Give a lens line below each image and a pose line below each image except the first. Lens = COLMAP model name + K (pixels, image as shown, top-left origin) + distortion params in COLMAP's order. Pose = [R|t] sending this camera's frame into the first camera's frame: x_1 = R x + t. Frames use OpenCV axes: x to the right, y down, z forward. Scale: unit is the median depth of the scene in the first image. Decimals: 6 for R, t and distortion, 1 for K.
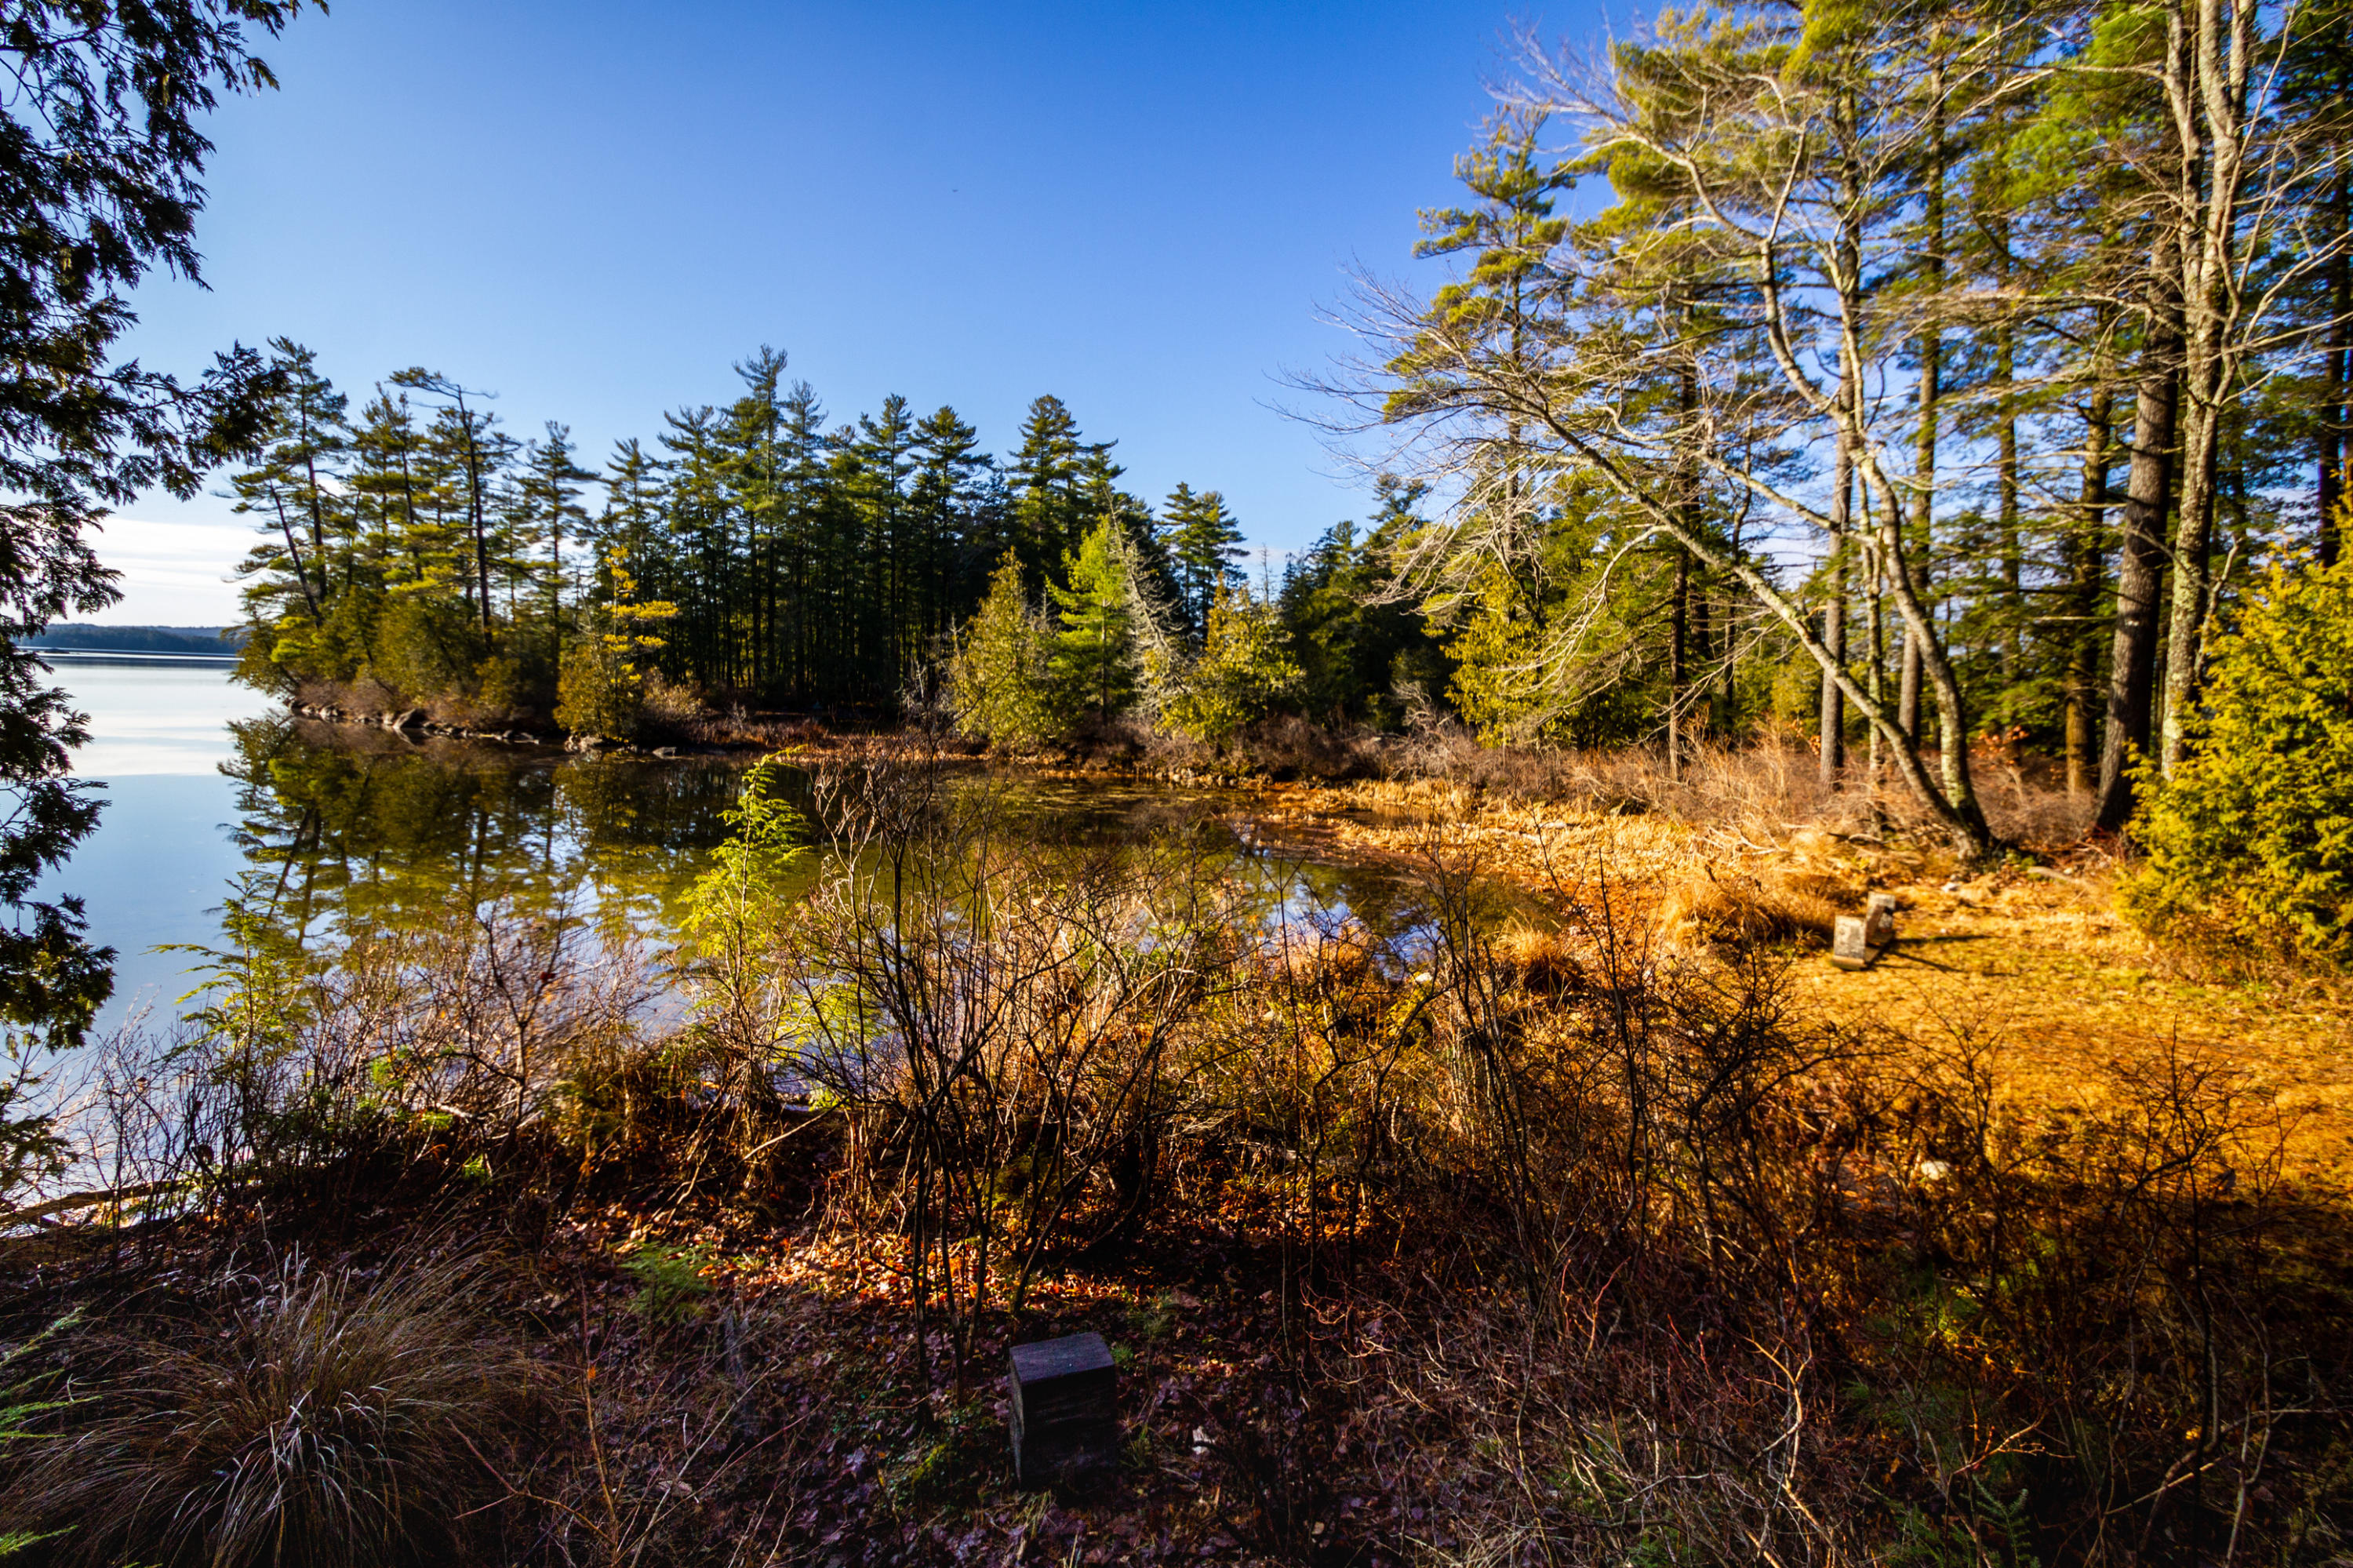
lens RADIAL K [[1157.2, 0, 1181.5], [0, 1157.2, 688.4], [0, 0, 1]] dist [0.020541, -0.020769]
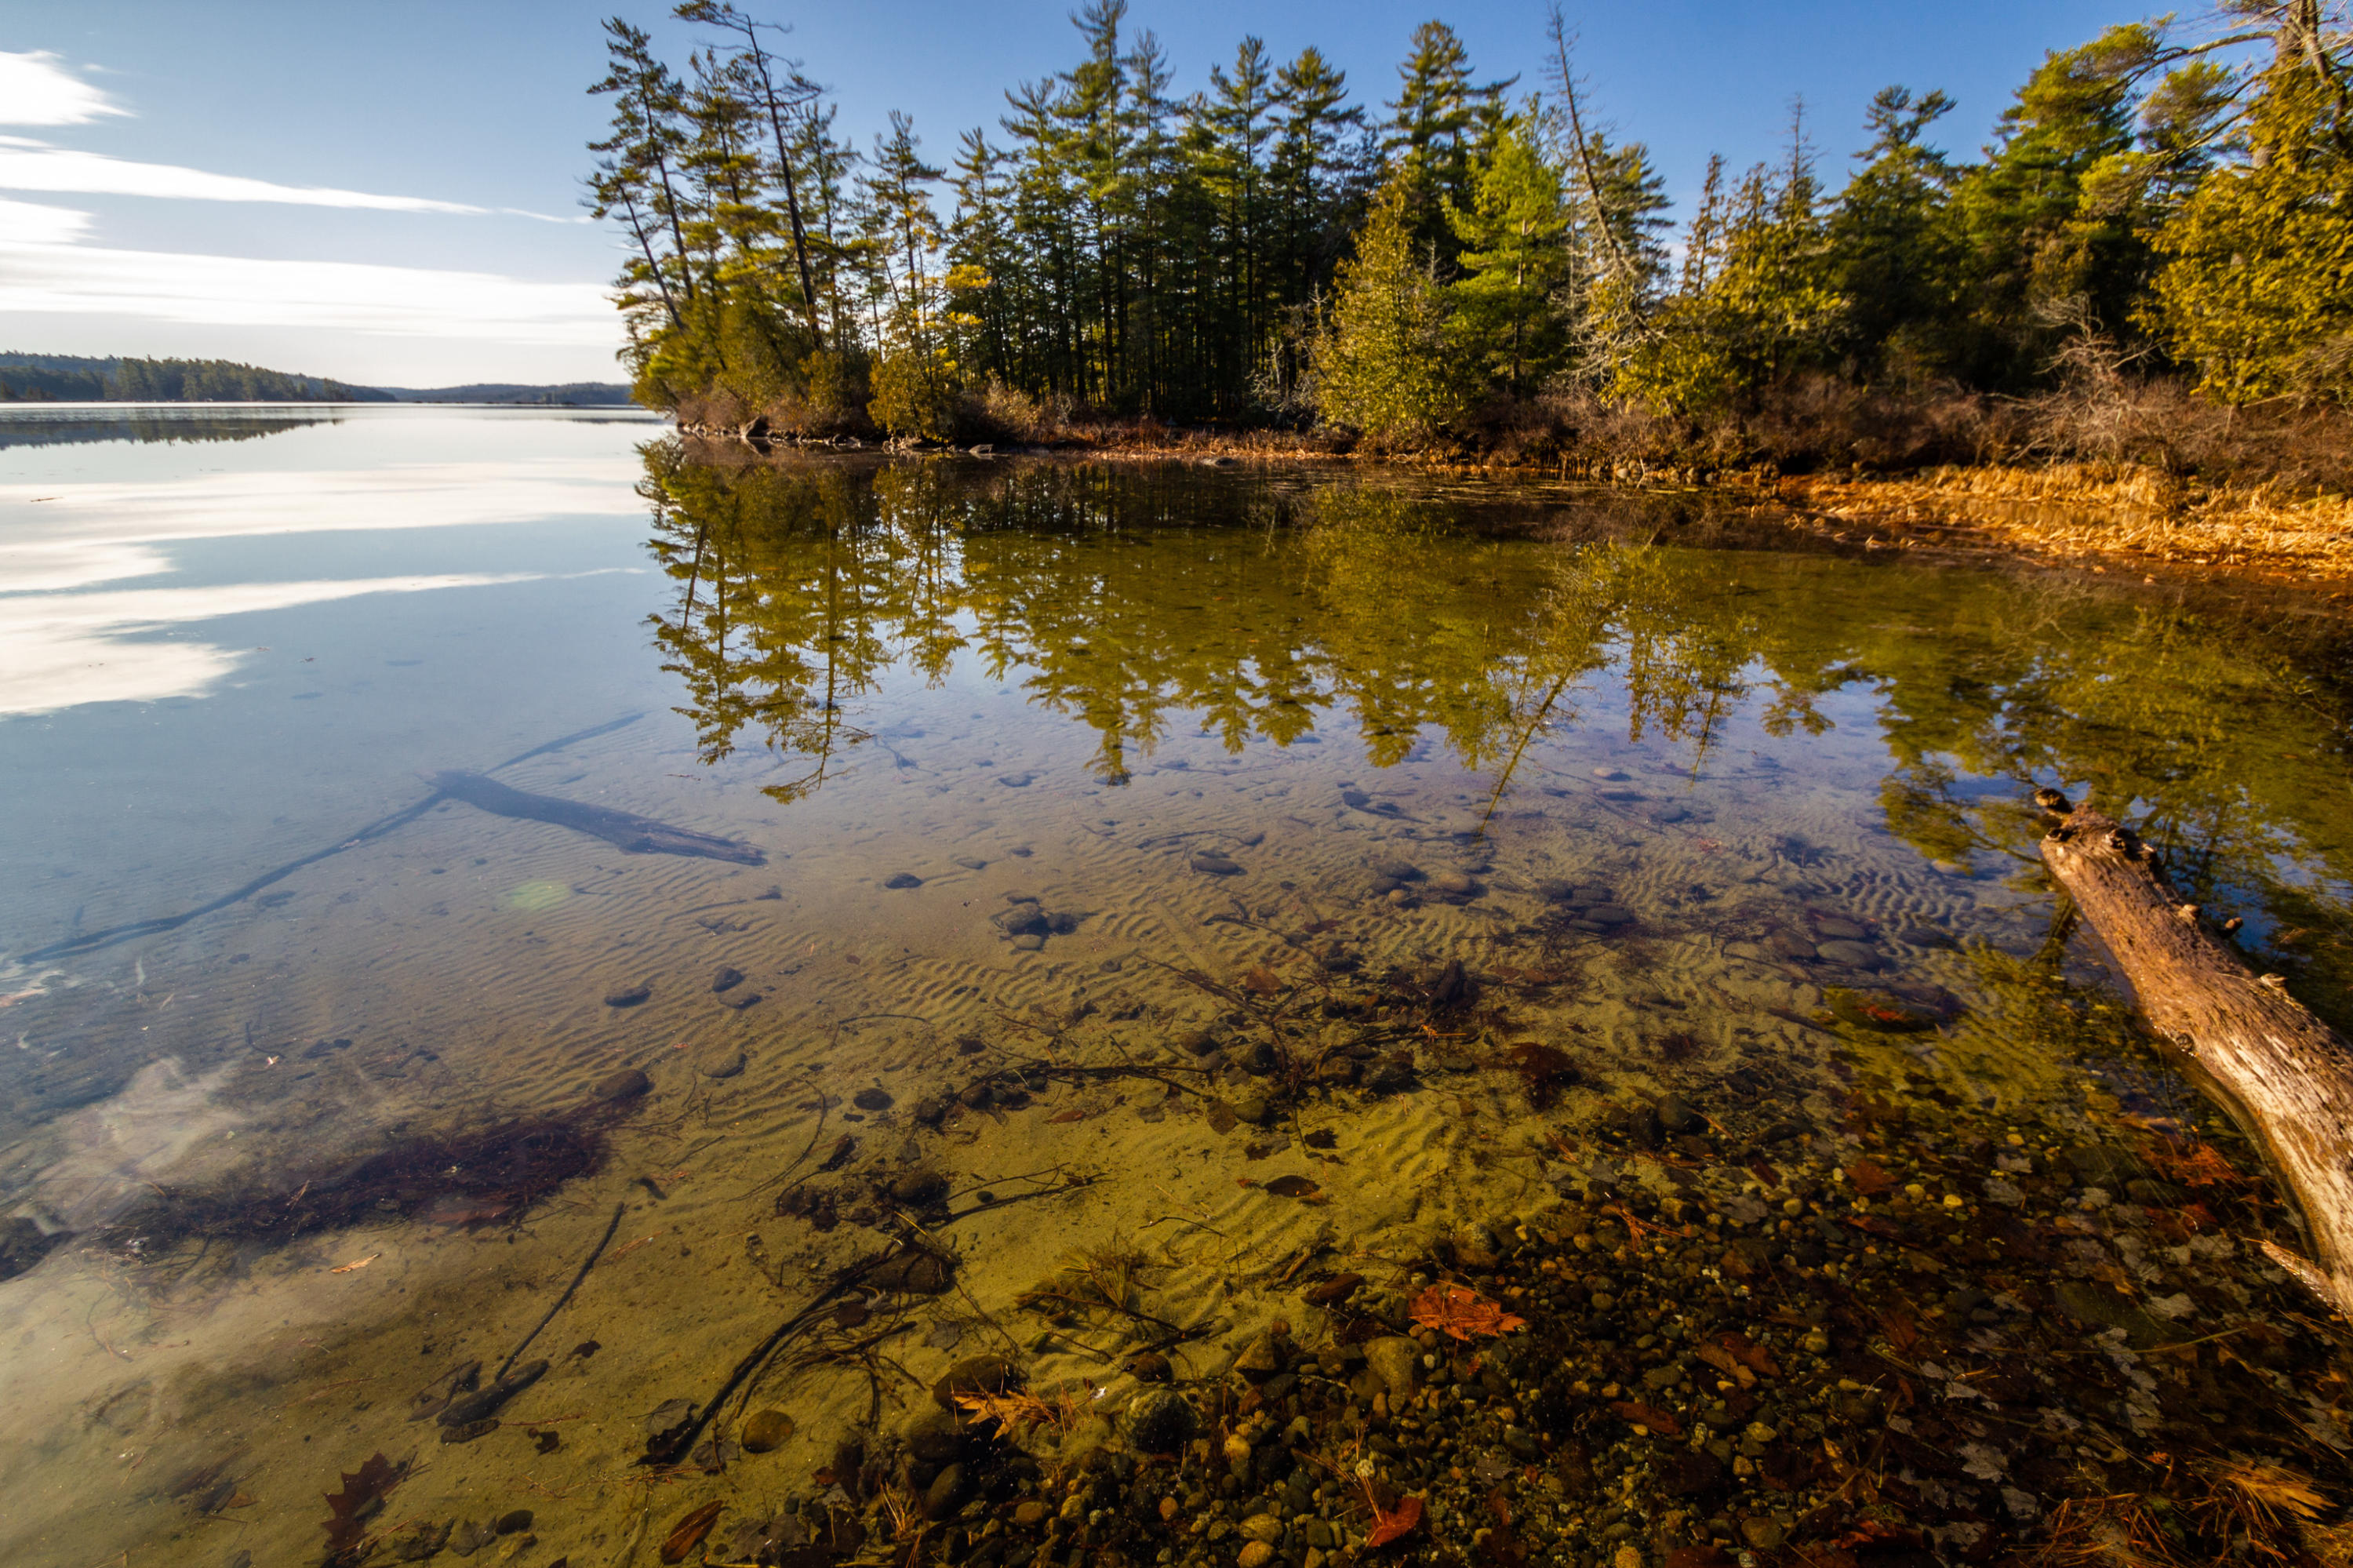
lens RADIAL K [[1106.0, 0, 1191.3], [0, 1106.0, 773.6], [0, 0, 1]] dist [0.011466, -0.016745]
pose [[0.954988, 0.067111, -0.288955, -0.021063], [0.022471, 0.954909, 0.296047, 0.019916], [0.295793, -0.289215, 0.910418, 0.106343]]
